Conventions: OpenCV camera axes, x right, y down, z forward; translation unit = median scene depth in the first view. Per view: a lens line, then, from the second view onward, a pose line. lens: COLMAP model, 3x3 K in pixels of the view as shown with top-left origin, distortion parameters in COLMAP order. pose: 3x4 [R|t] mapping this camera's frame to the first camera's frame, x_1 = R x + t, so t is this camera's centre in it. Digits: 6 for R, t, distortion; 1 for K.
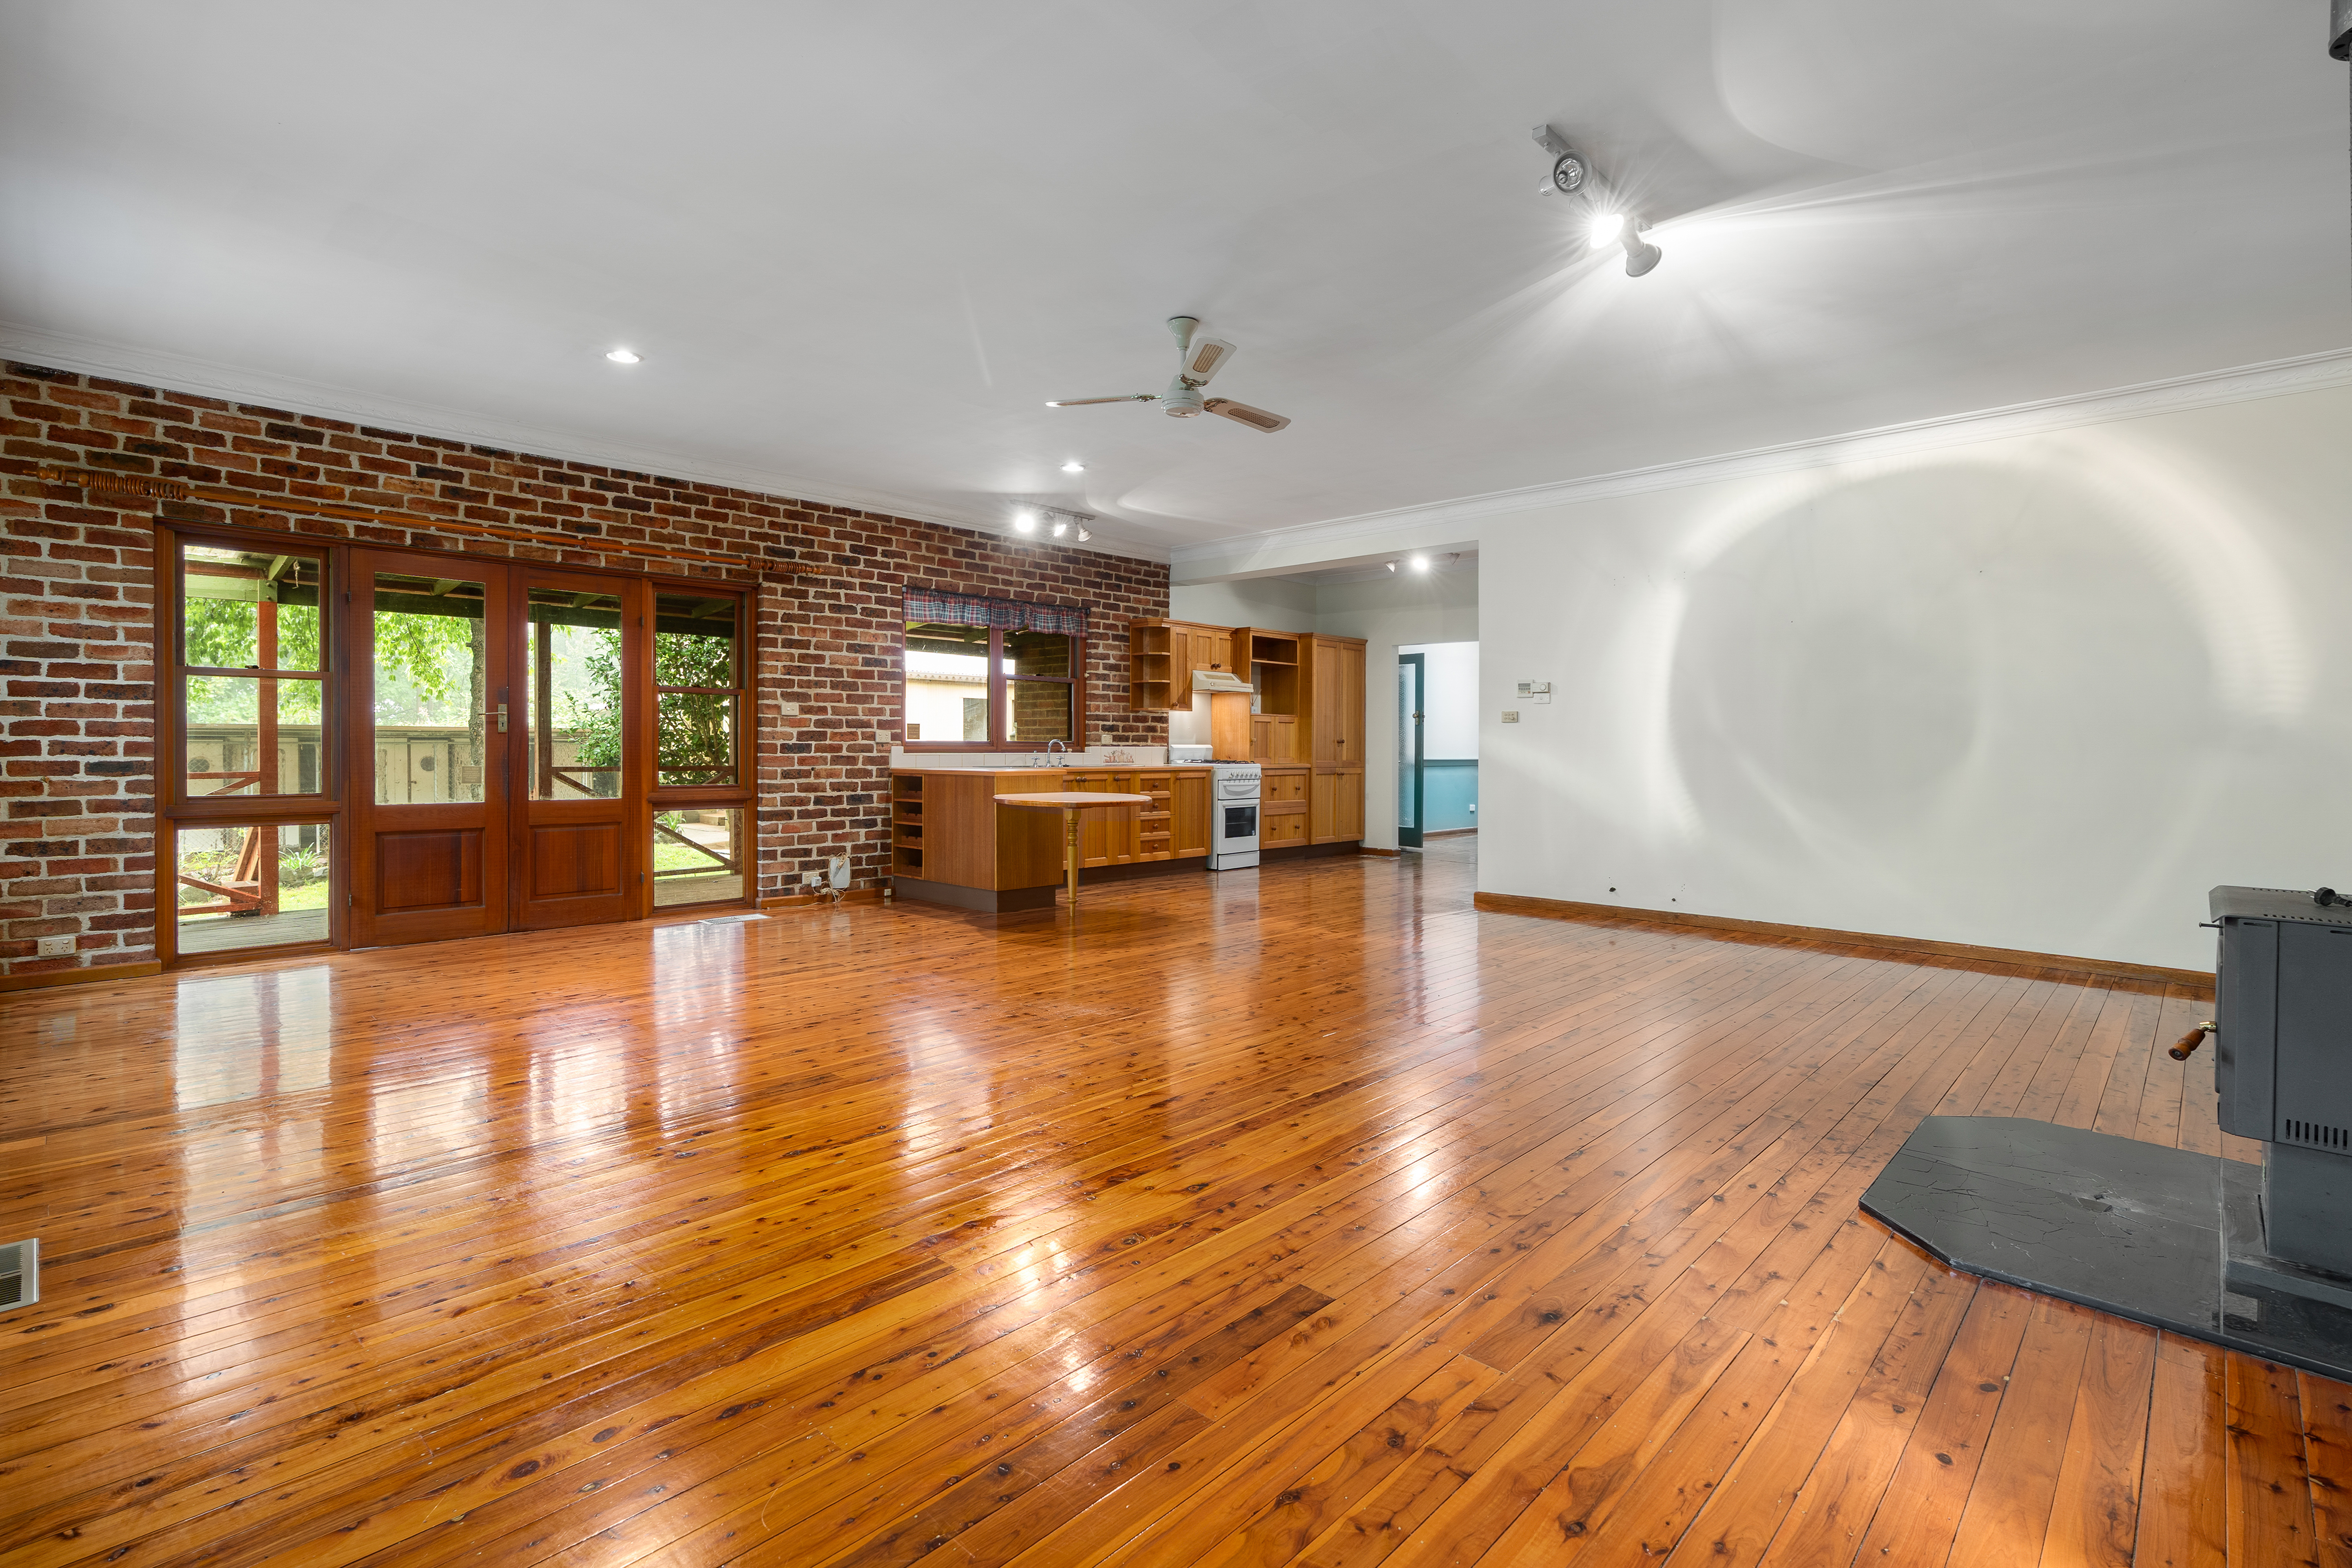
lens RADIAL K [[1111.9, 0, 1171.8], [0, 1111.9, 773.3], [0, 0, 1]] dist [-0.004002, 0.000486]
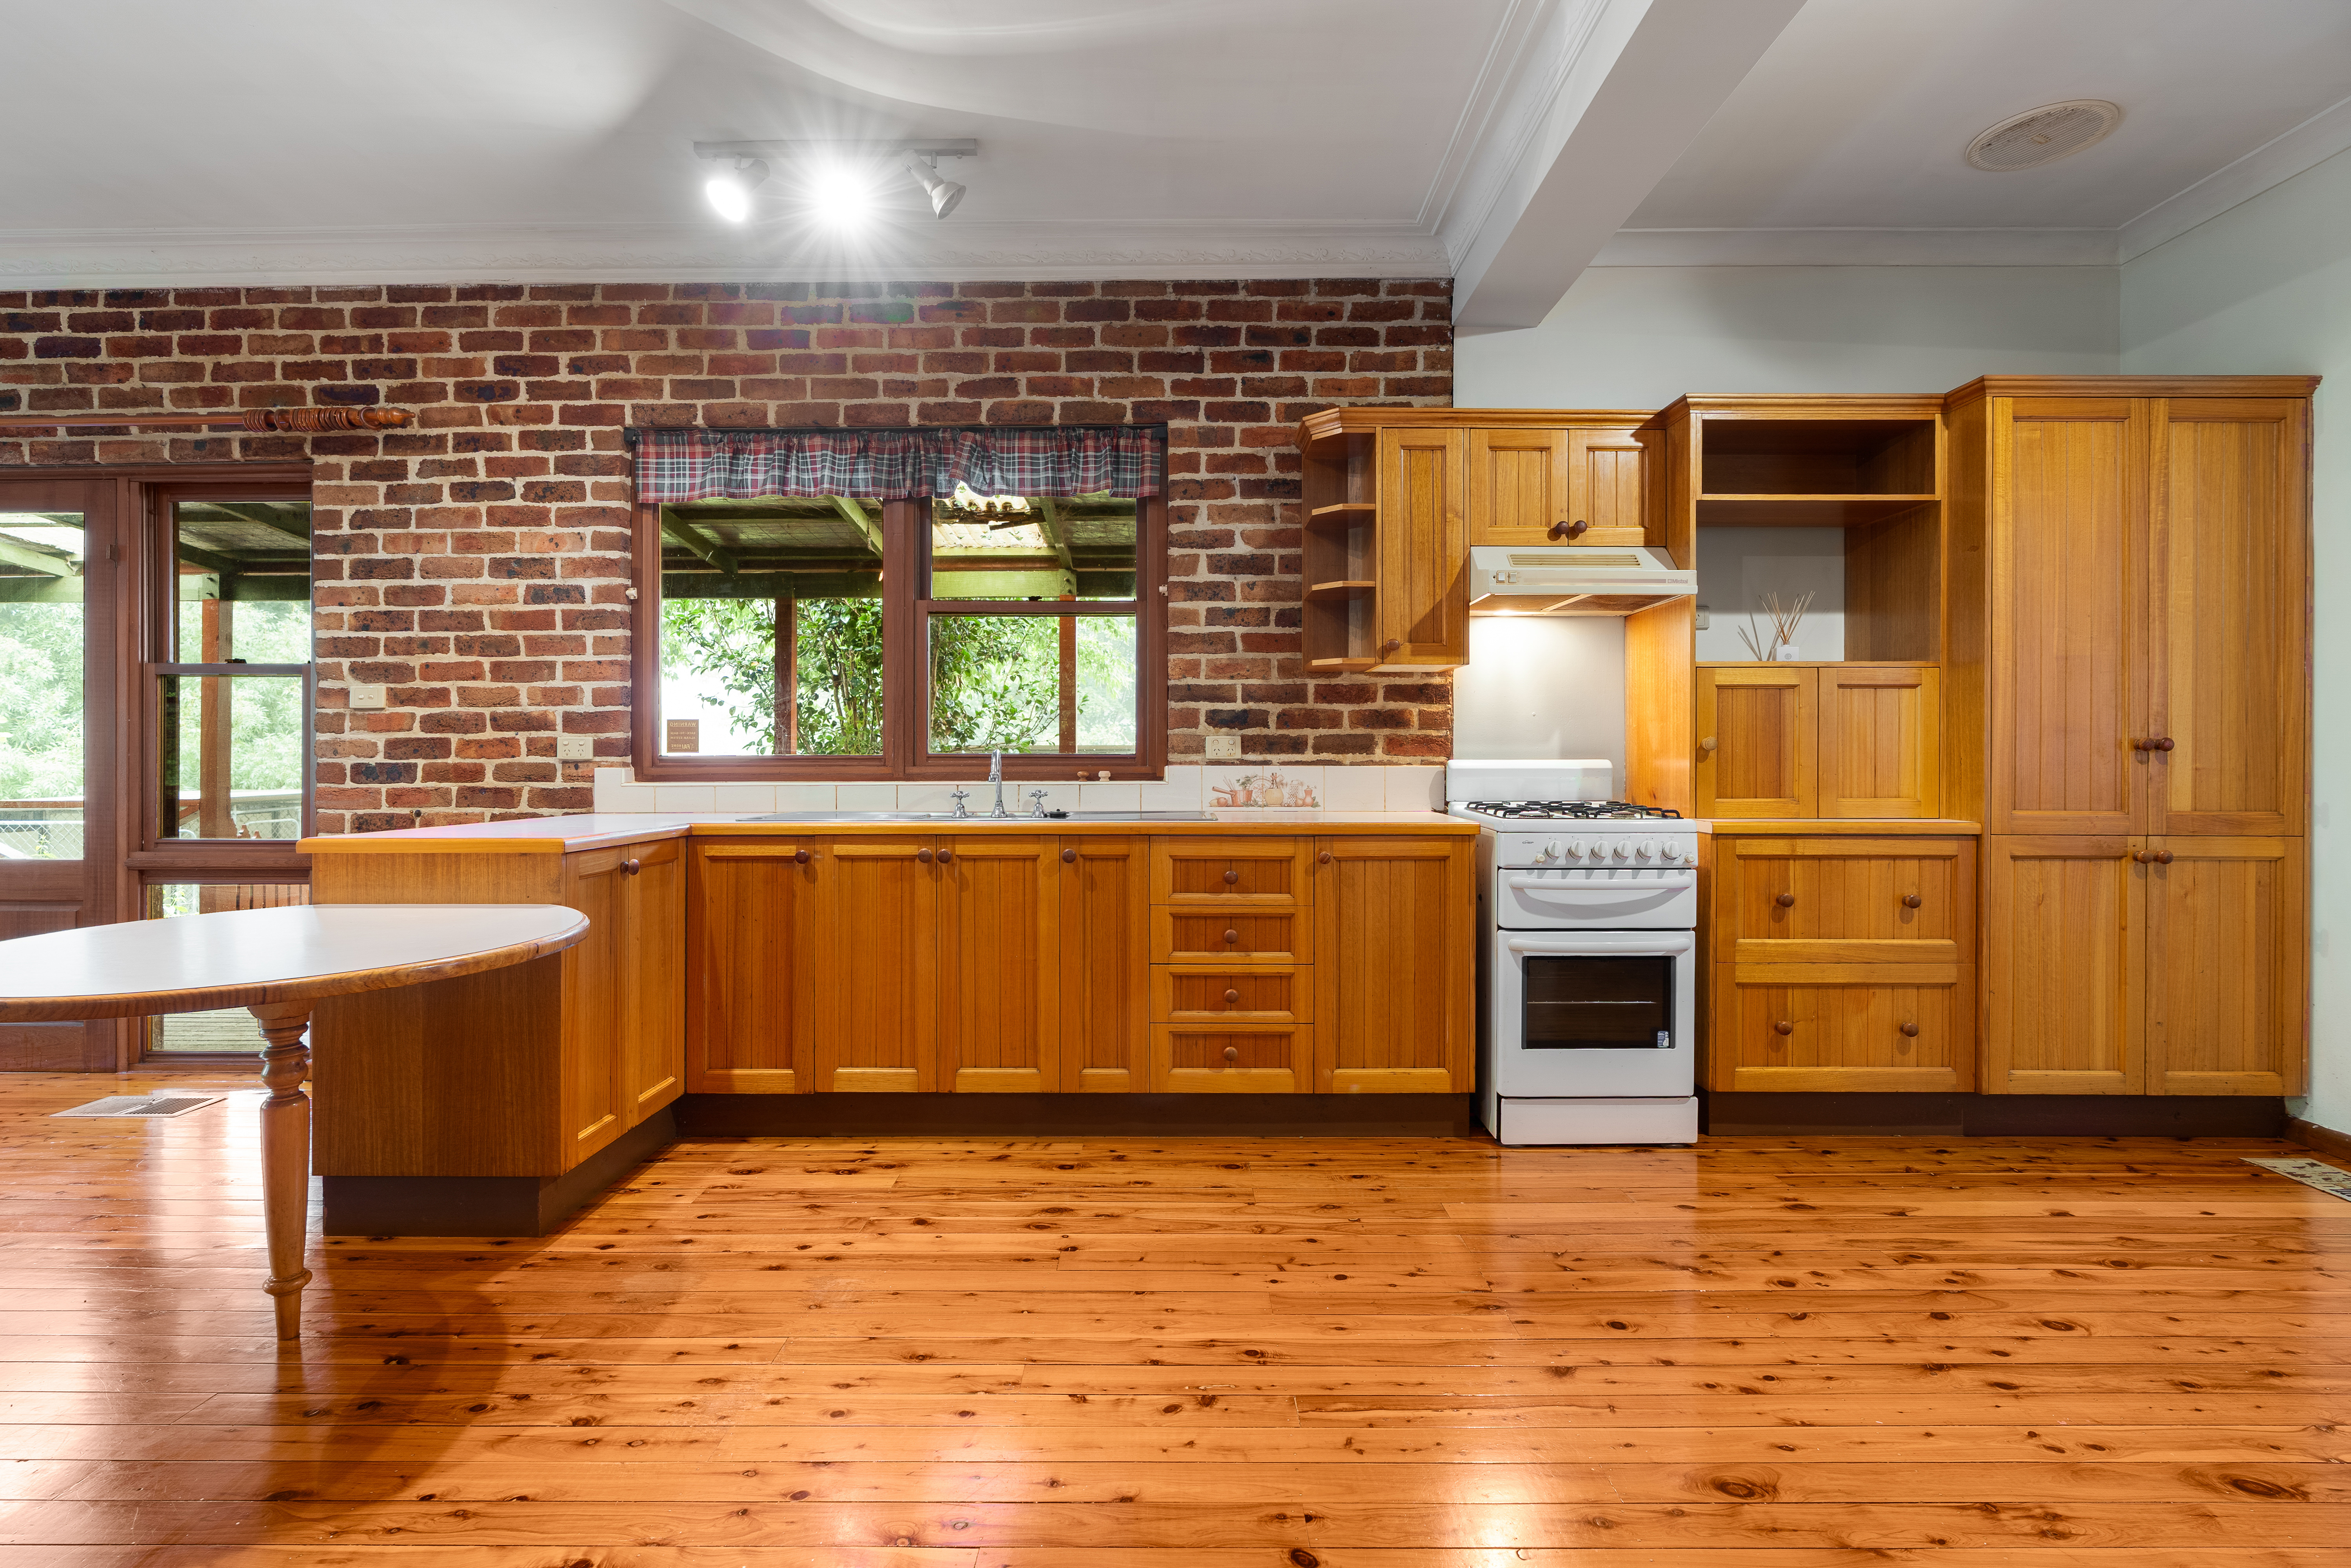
lens RADIAL K [[1111.3, 0, 1178.7], [0, 1111.3, 766.7], [0, 0, 1]] dist [-0.004002, 0.000486]
pose [[0.675165, 0.000728, -0.737666, 0.273591], [-0.013128, 0.999853, -0.011028, -0.023485], [0.737550, 0.017130, 0.675076, 0.885659]]
